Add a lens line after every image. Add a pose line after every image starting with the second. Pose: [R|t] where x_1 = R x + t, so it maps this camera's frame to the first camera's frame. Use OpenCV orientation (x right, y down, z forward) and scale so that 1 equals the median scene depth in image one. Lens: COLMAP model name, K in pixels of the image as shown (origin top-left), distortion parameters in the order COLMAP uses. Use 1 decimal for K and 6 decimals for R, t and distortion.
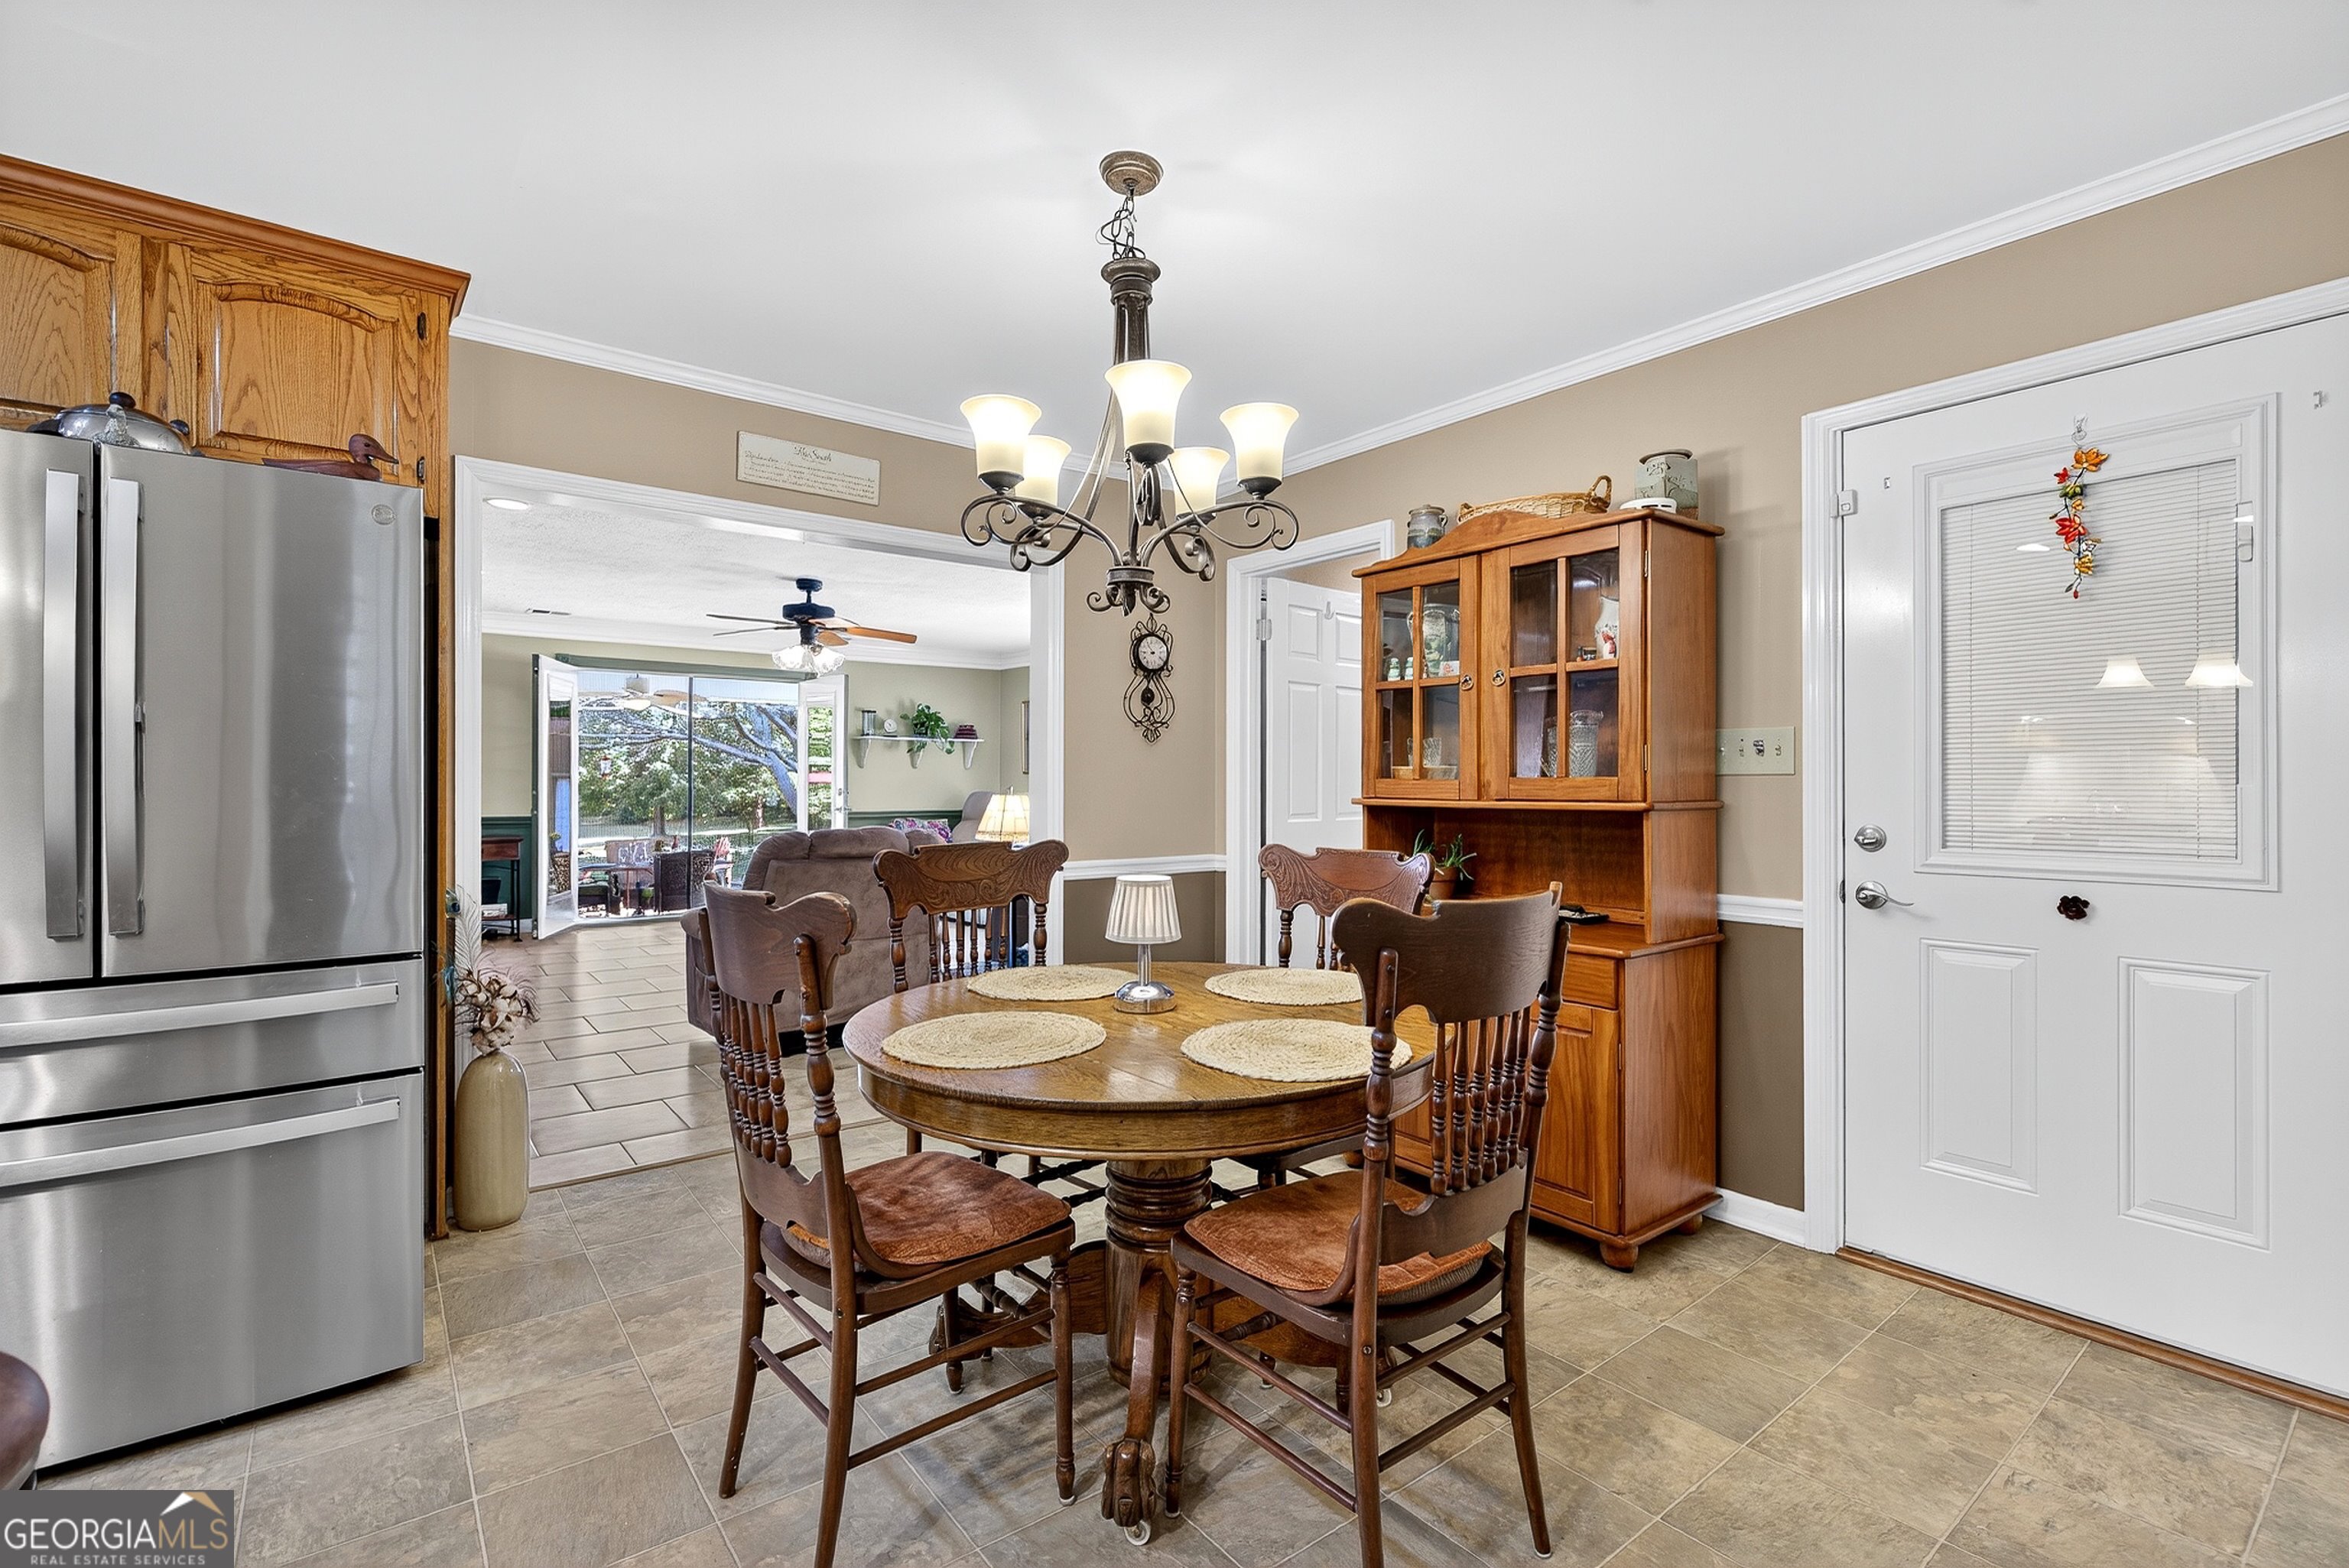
lens RADIAL K [[1052.3, 0, 1167.0], [0, 1052.3, 785.8], [0, 0, 1]] dist [-0.004526, -0.001386]
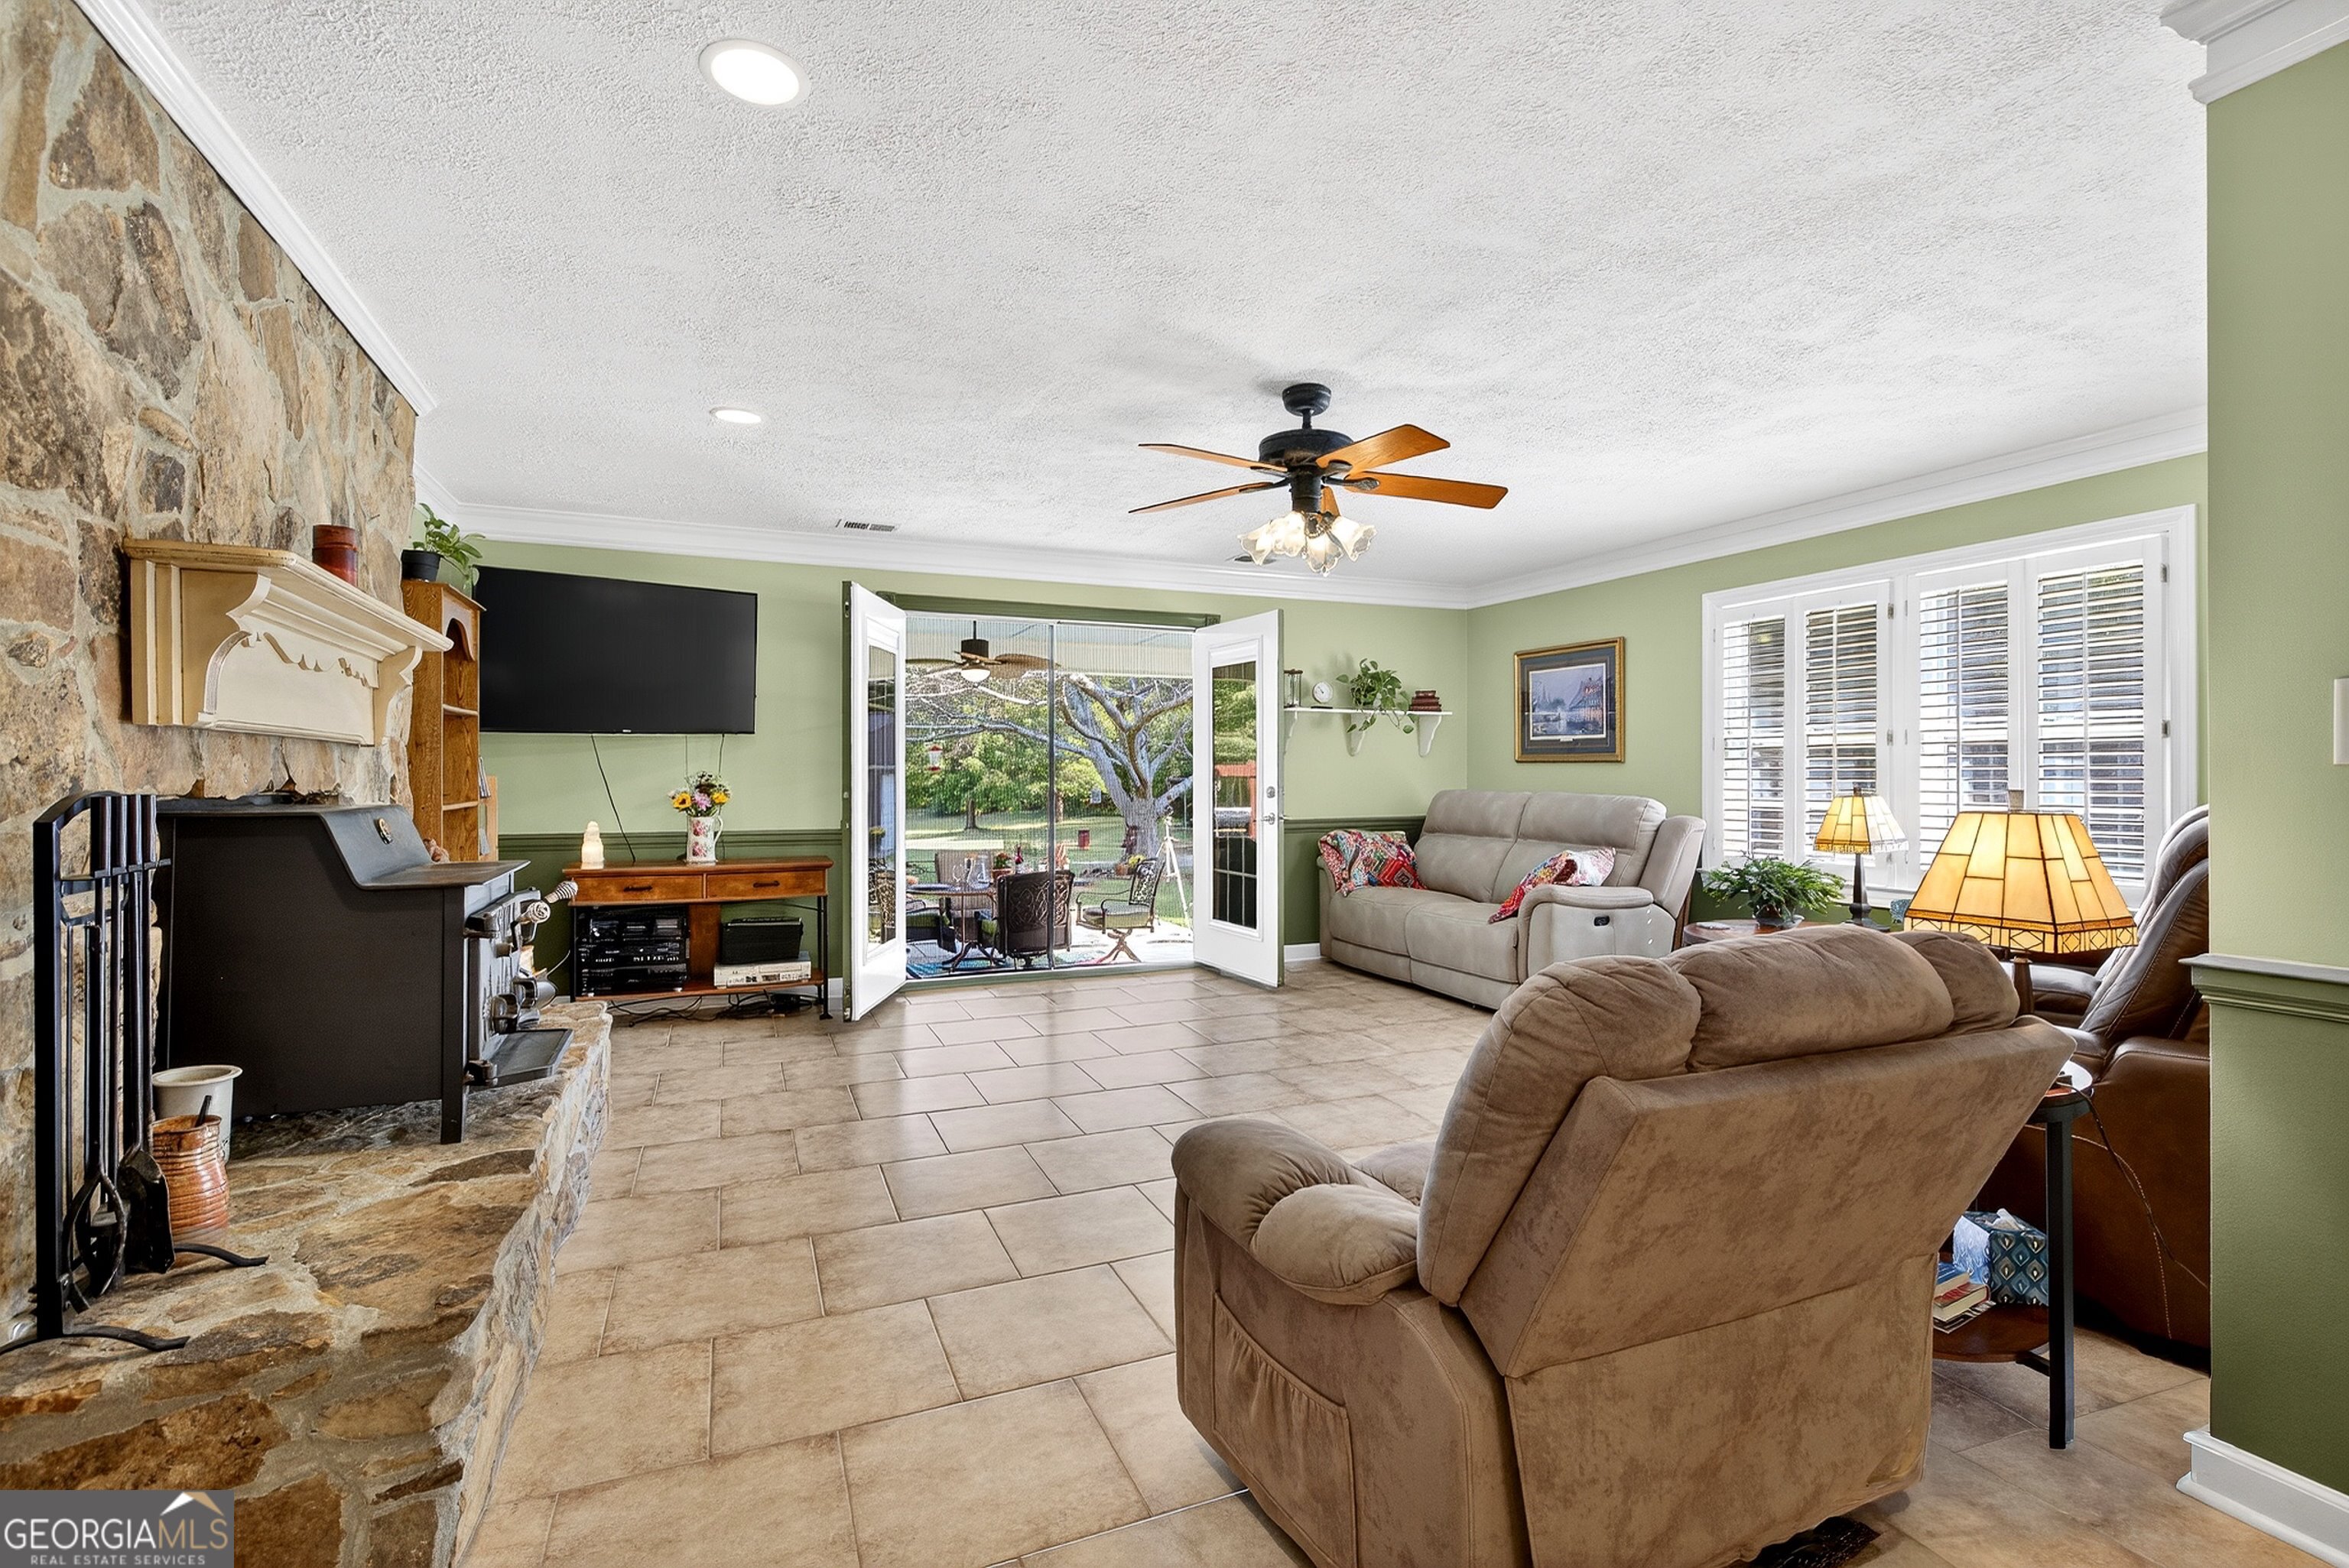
lens RADIAL K [[1052.3, 0, 1164.6], [0, 1052.3, 785.7], [0, 0, 1]] dist [-0.004526, -0.001386]
pose [[0.965347, -0.000221, -0.260970, -0.384461], [0.001673, 0.999984, 0.005340, -0.001858], [0.260964, -0.005592, 0.965332, 0.672777]]
